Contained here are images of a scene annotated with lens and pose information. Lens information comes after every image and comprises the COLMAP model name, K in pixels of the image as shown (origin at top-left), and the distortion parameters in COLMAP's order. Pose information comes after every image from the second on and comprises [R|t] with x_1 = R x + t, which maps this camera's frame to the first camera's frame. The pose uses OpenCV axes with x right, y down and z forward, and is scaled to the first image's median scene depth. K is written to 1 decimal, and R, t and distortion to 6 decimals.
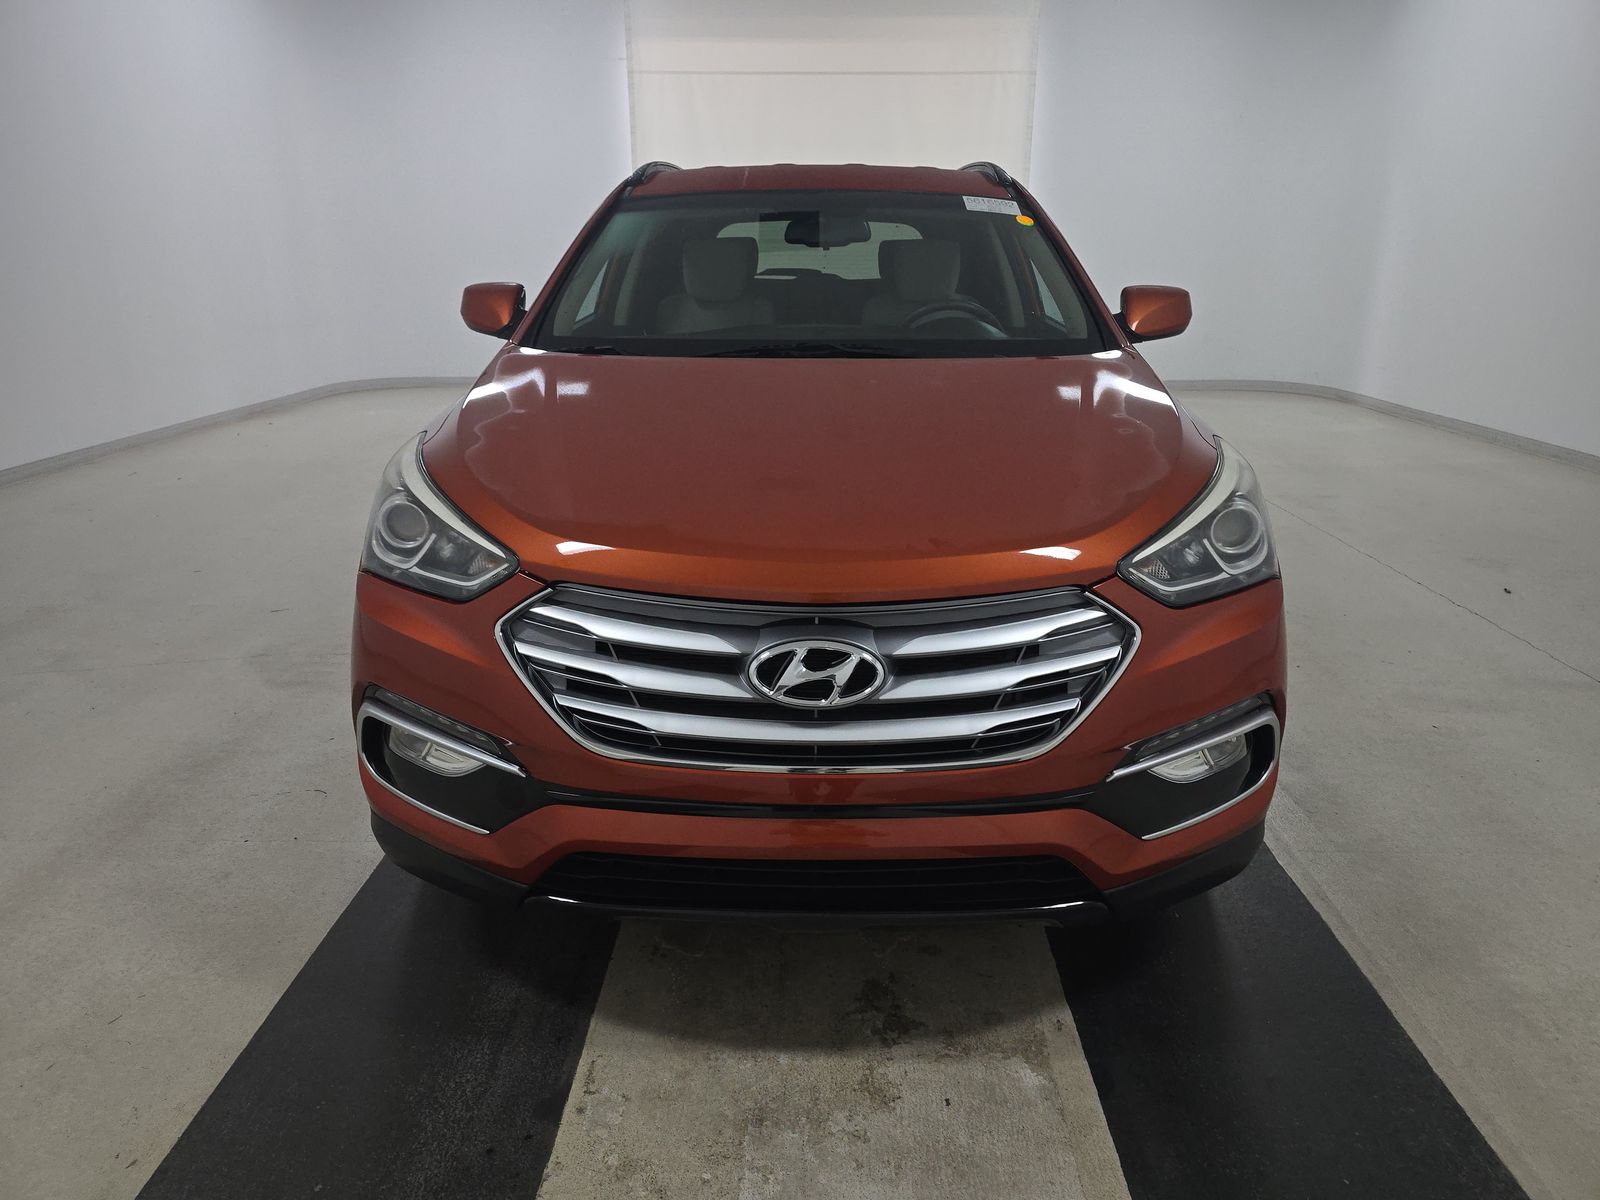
lens RADIAL K [[1089.0, 0, 792.4], [0, 1089.0, 596.4], [0, 0, 1]] dist [0.008020, -0.003684]
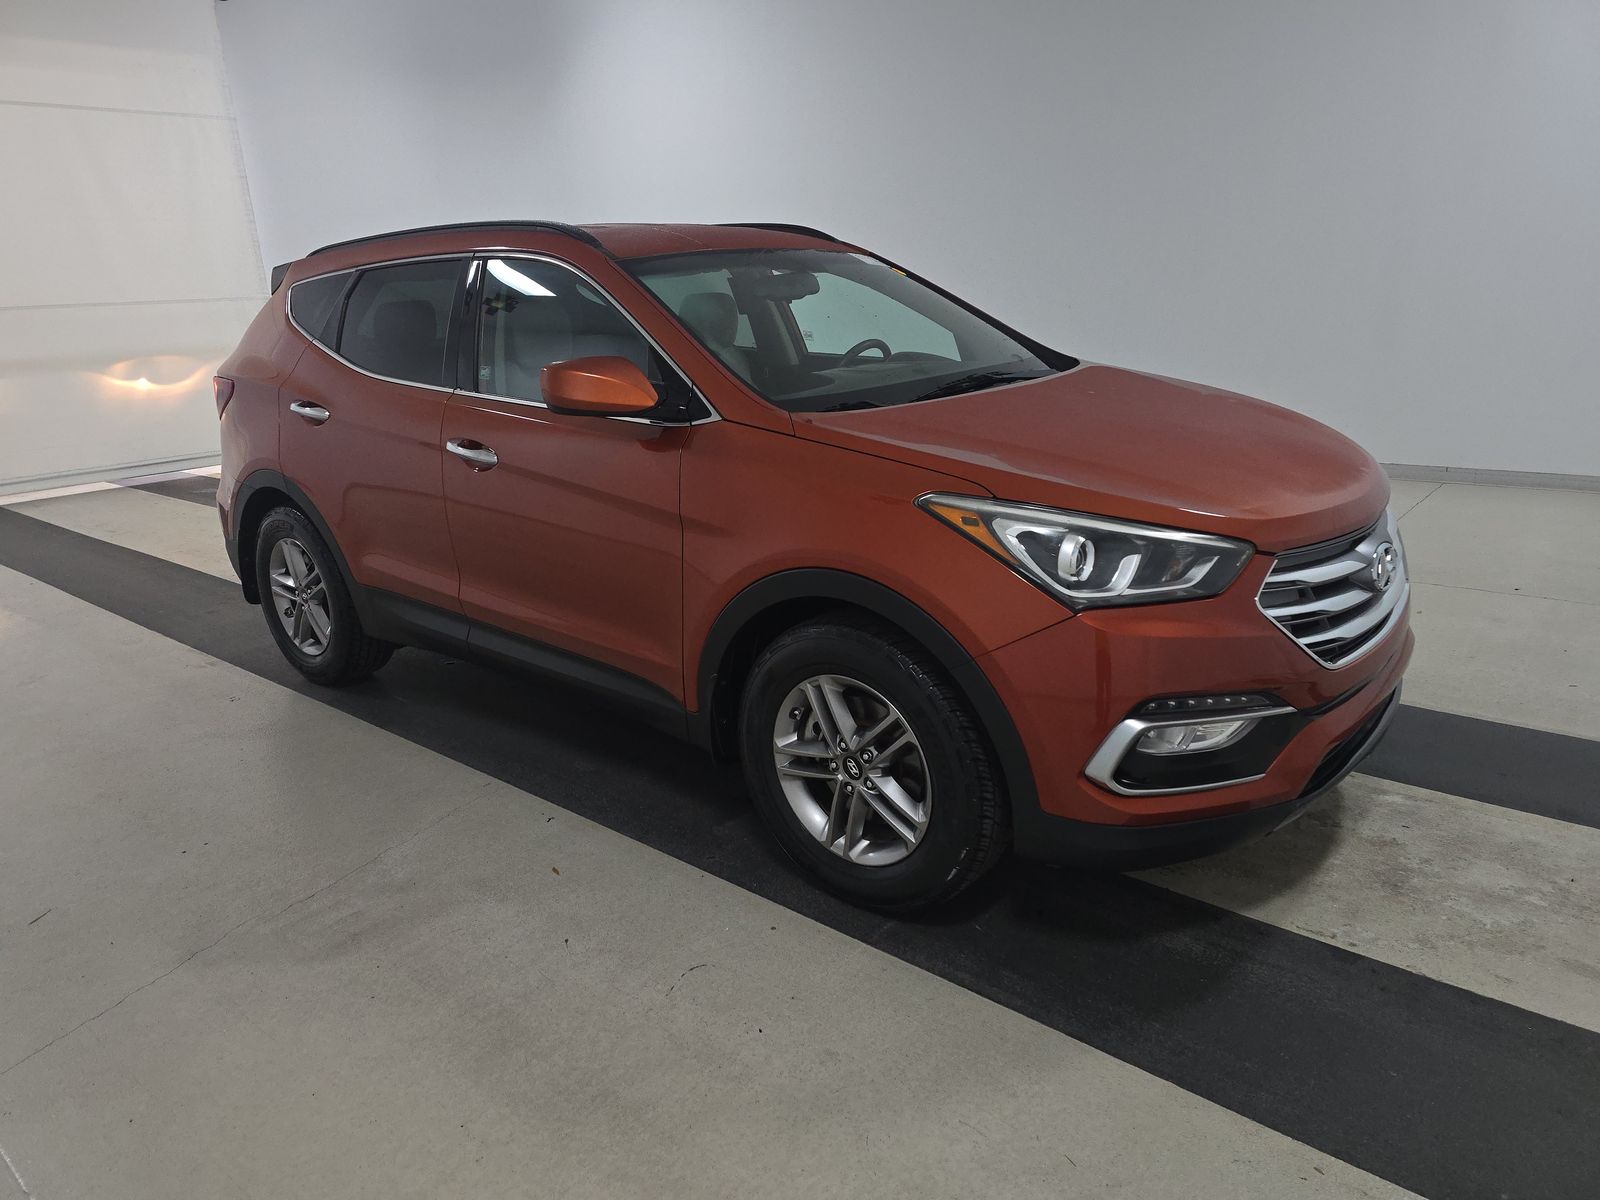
lens RADIAL K [[1089.0, 0, 792.4], [0, 1089.0, 596.4], [0, 0, 1]] dist [0.008020, -0.003684]
pose [[0.632203, -0.252634, 0.732459, -1.382390], [0.282109, 0.955513, 0.086073, -0.212796], [-0.721619, 0.152218, 0.675348, 0.510539]]
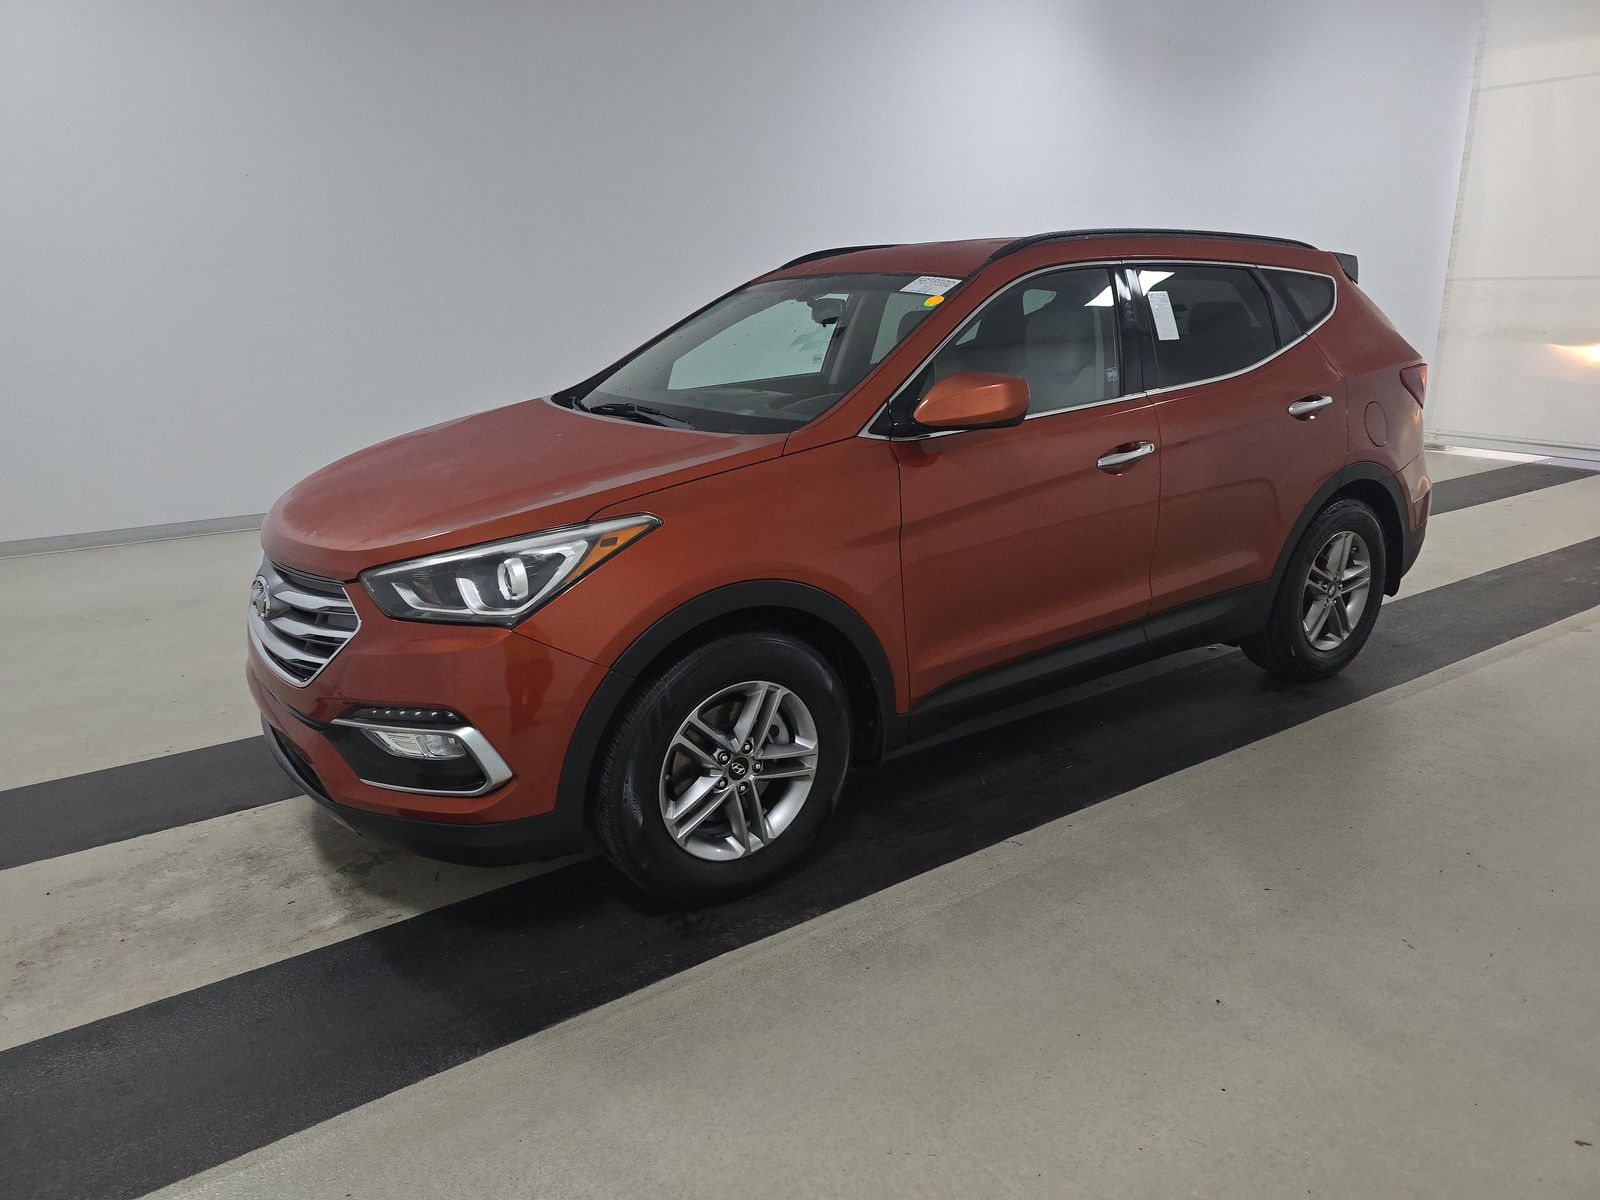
lens RADIAL K [[1094.6, 0, 800.0], [0, 1094.6, 600.0], [0, 0, 1]] dist [0.018761, 0.001090]
pose [[0.580460, 0.208347, -0.787184, 1.581961], [-0.231881, 0.968981, 0.085477, -0.221965], [0.780575, 0.132917, 0.610766, 0.539027]]
